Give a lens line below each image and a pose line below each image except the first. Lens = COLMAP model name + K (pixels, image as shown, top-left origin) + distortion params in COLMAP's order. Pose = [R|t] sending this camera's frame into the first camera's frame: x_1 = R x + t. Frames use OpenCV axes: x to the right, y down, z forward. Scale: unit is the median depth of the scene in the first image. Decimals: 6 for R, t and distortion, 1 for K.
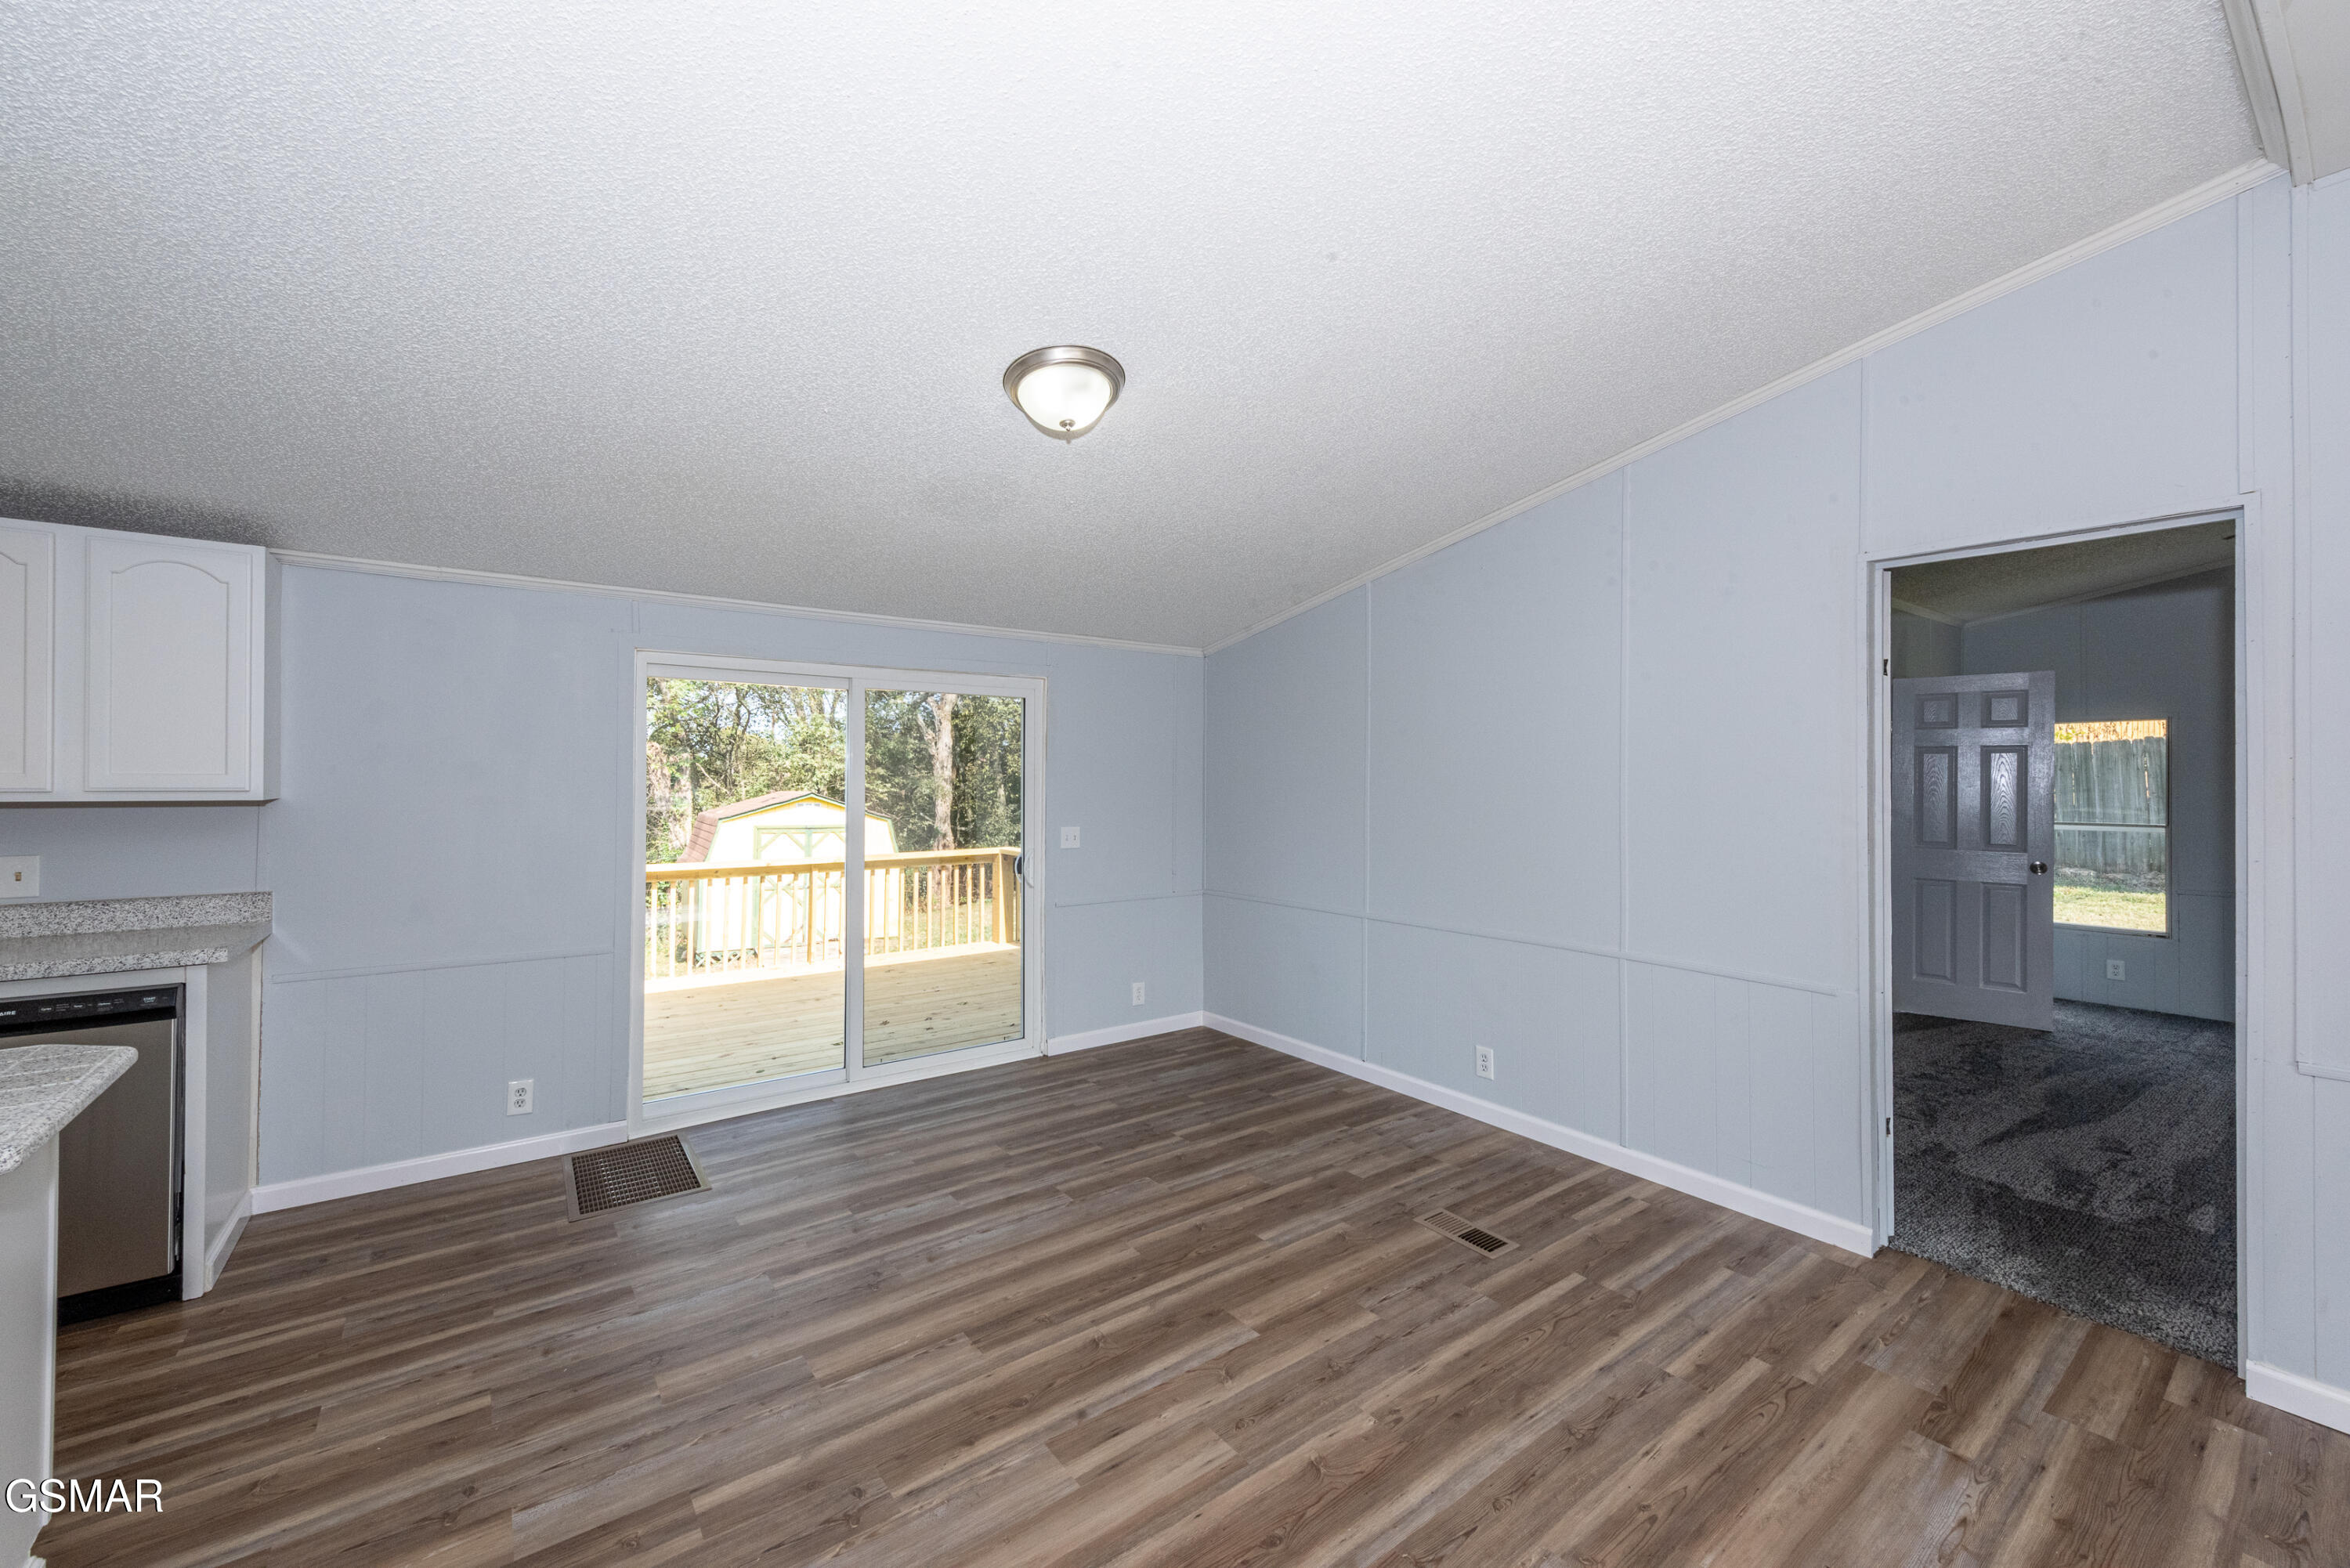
lens RADIAL K [[926.1, 0, 1170.8], [0, 926.1, 770.1], [0, 0, 1]] dist [0.013802, -0.004013]
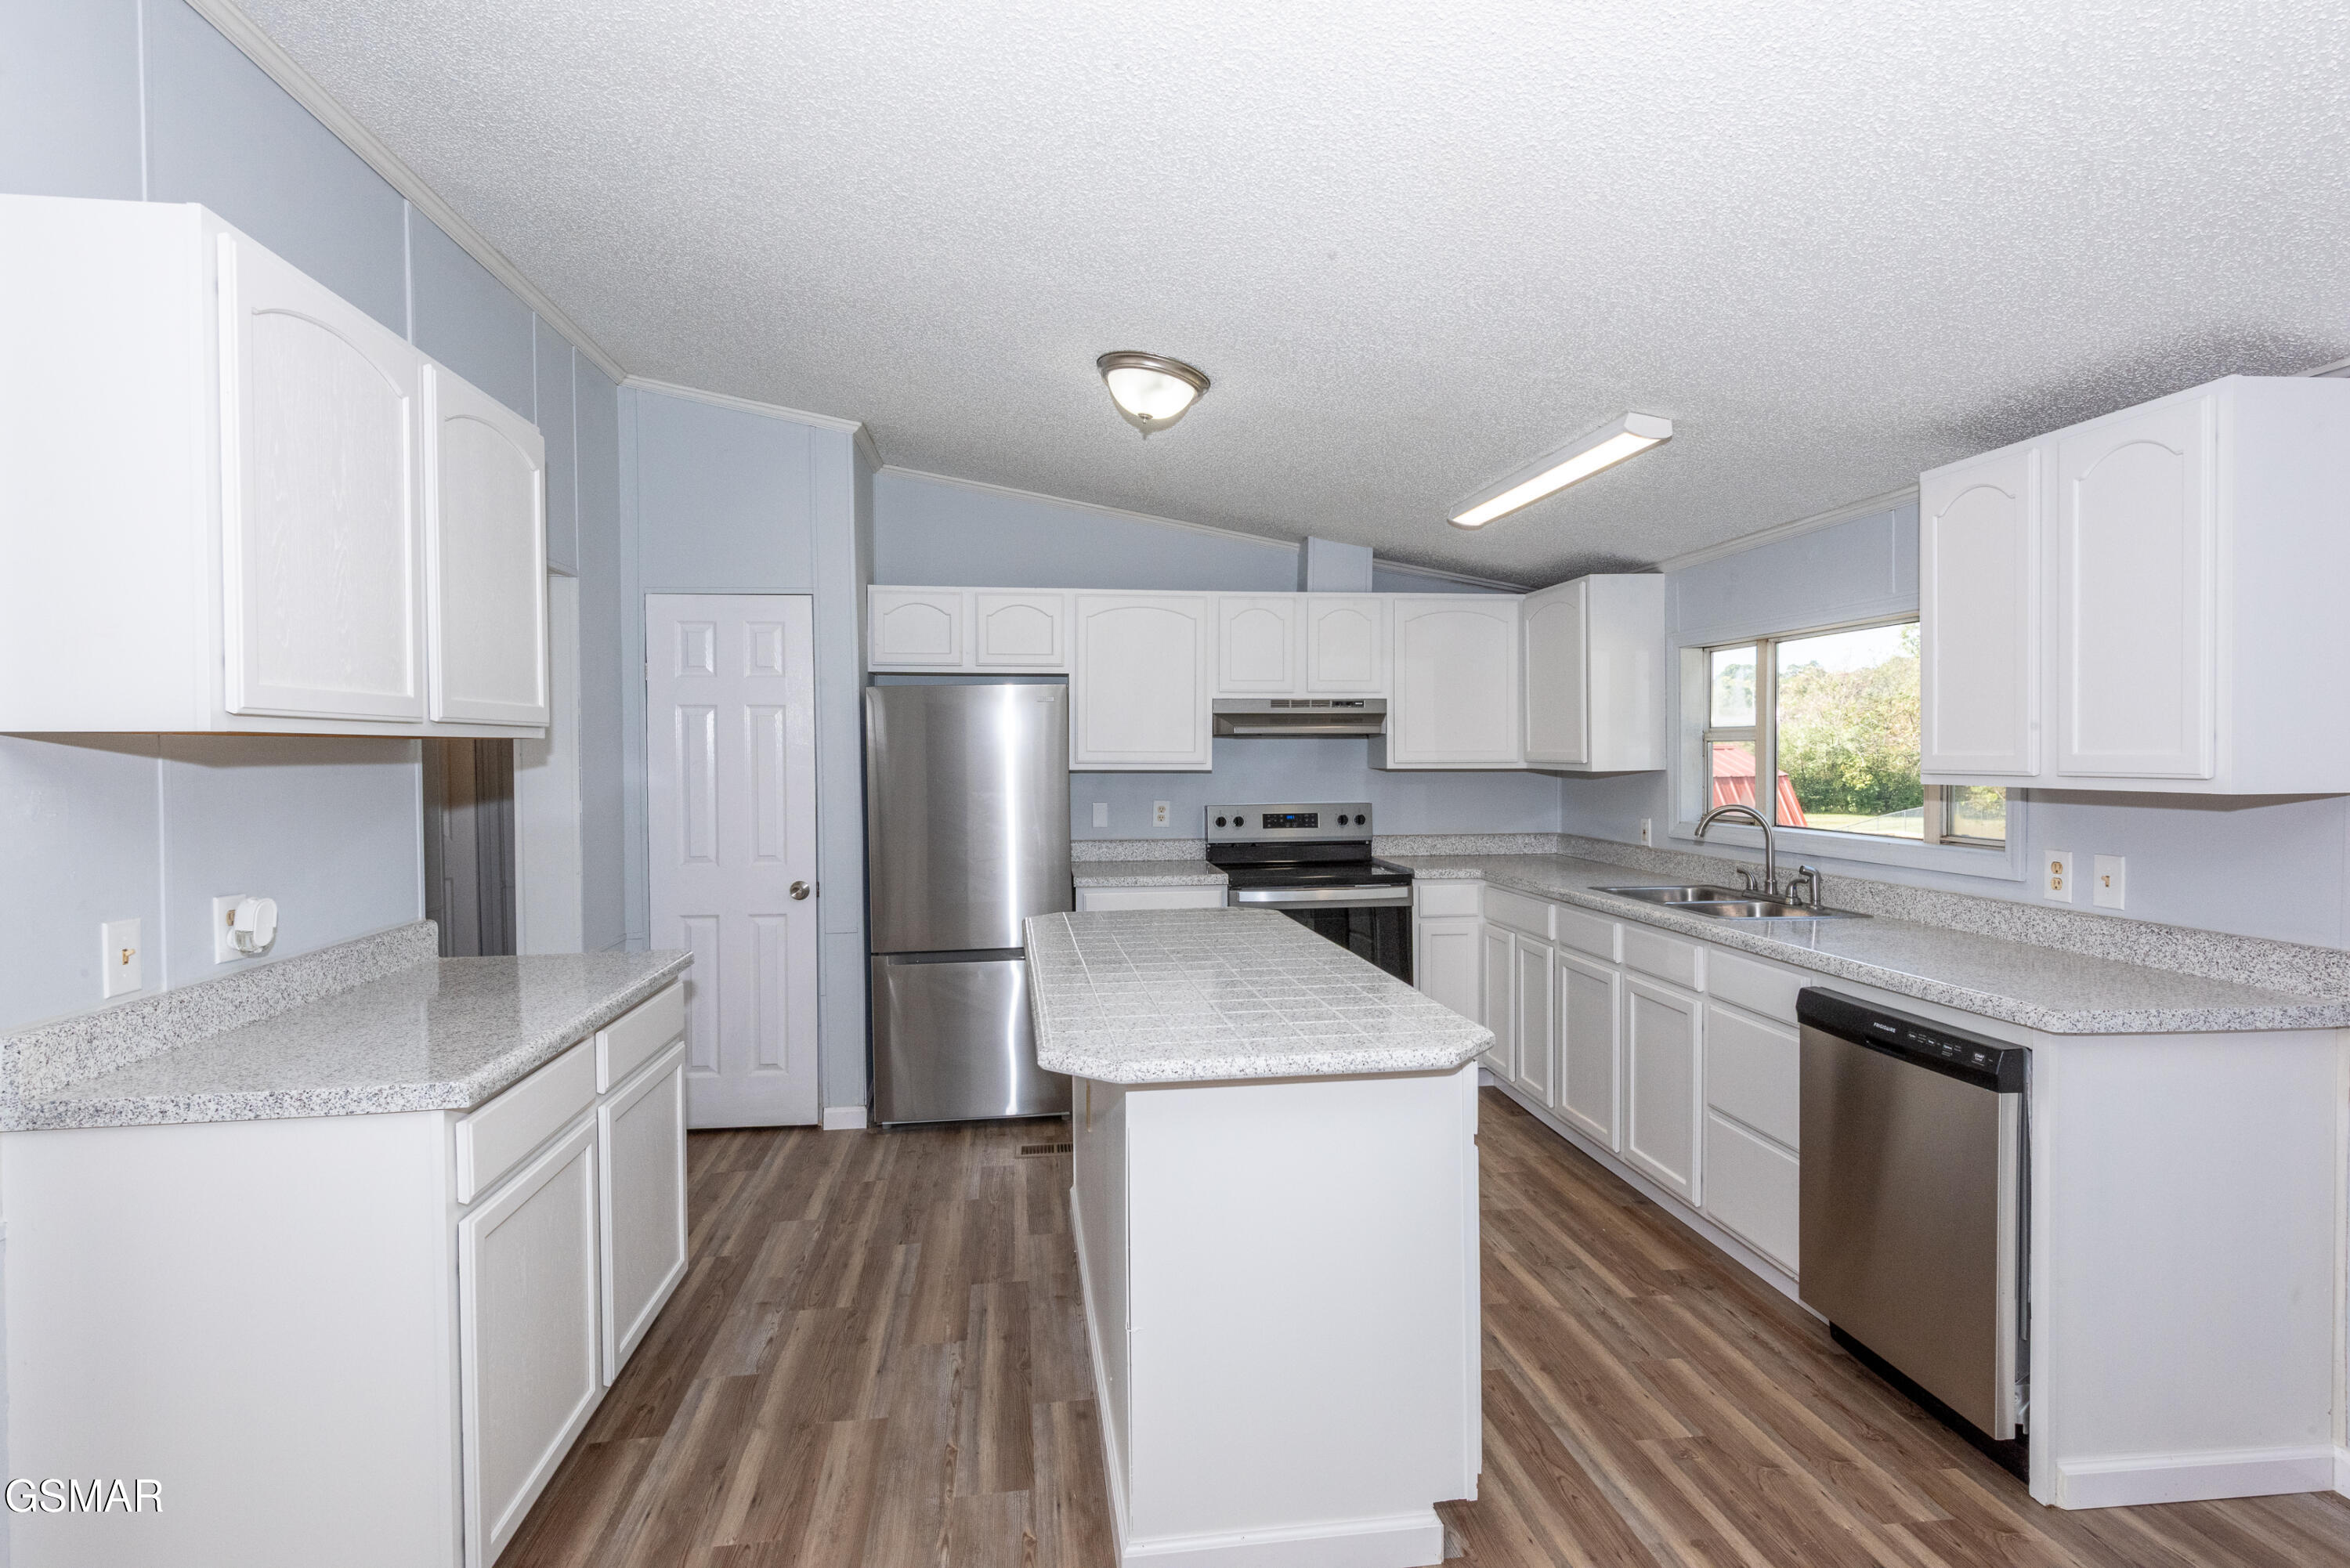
lens RADIAL K [[1196.1, 0, 1169.7], [0, 1196.1, 771.7], [0, 0, 1]] dist [0.011684, -0.001809]
pose [[-0.488868, 0.012786, -0.872264, 0.047151], [0.012976, 0.999889, 0.007384, 0.002931], [0.872261, -0.007708, -0.488980, 0.800257]]
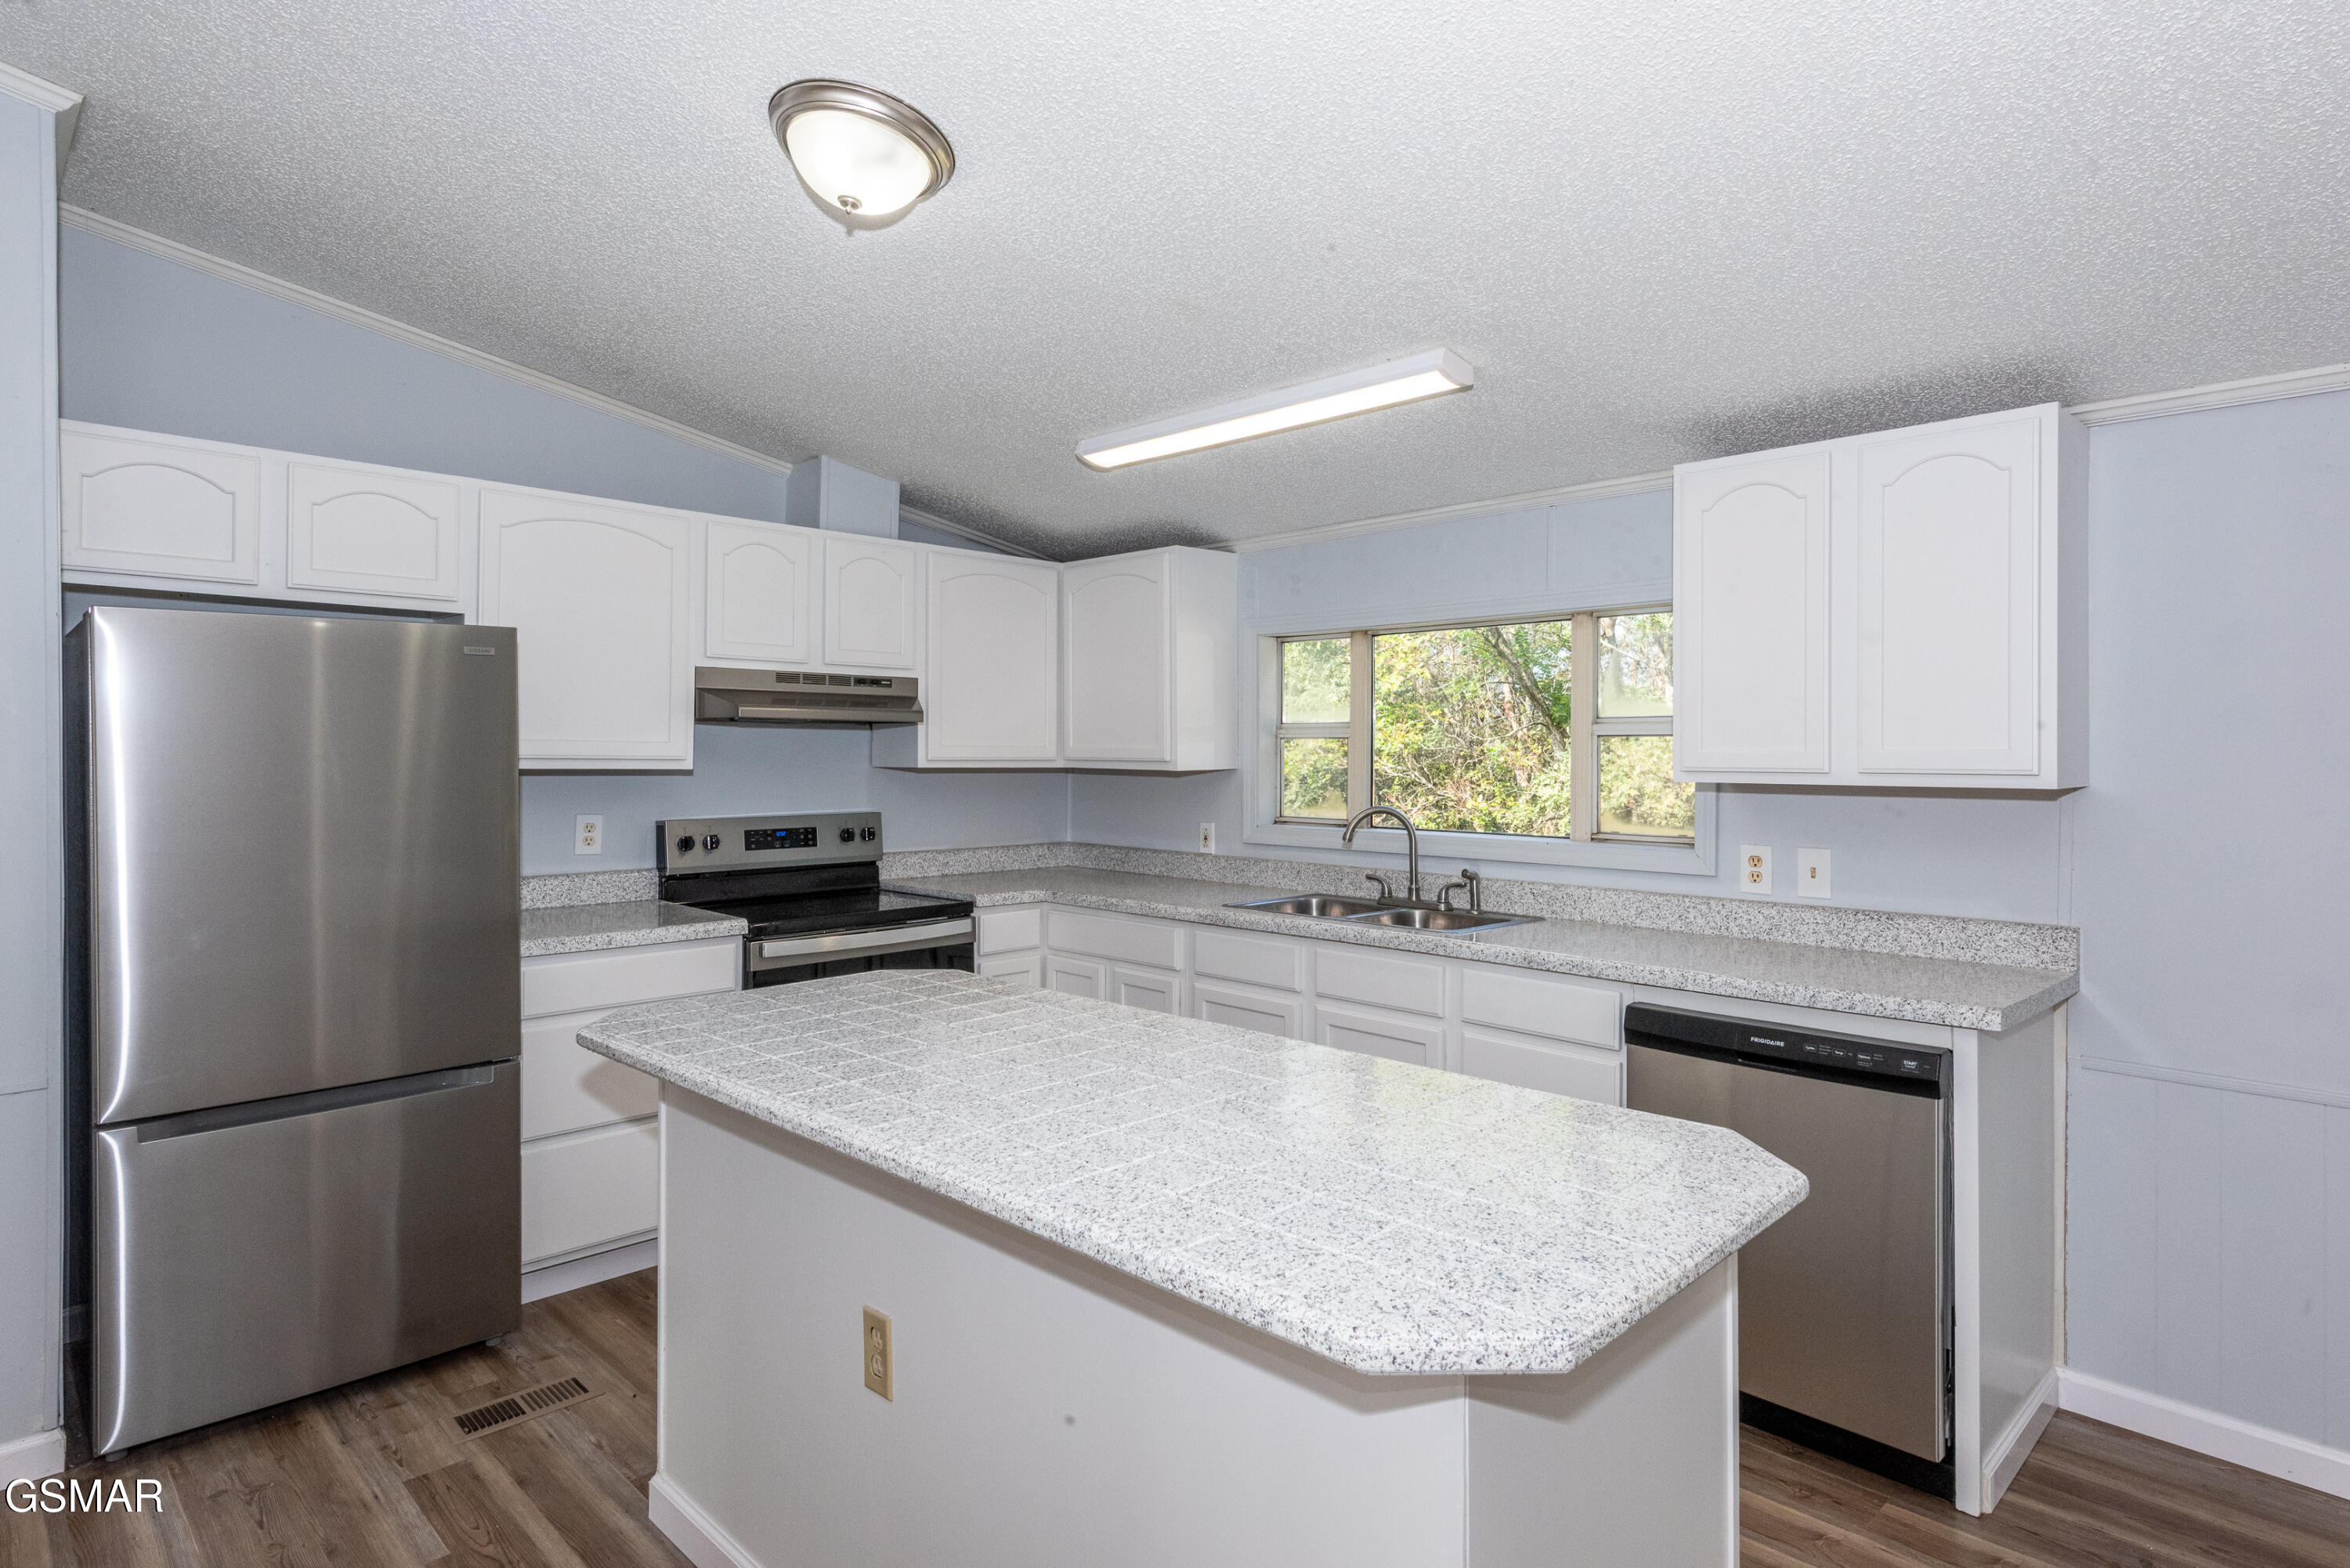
lens RADIAL K [[1262.6, 0, 1174.7], [0, 1262.6, 753.1], [0, 0, 1]] dist [0.012329, -0.001323]
pose [[0.141667, -0.002691, -0.989911, -0.182295], [0.007856, 0.999968, -0.001594, 0.003426], [0.989883, -0.007551, 0.141684, 0.269311]]
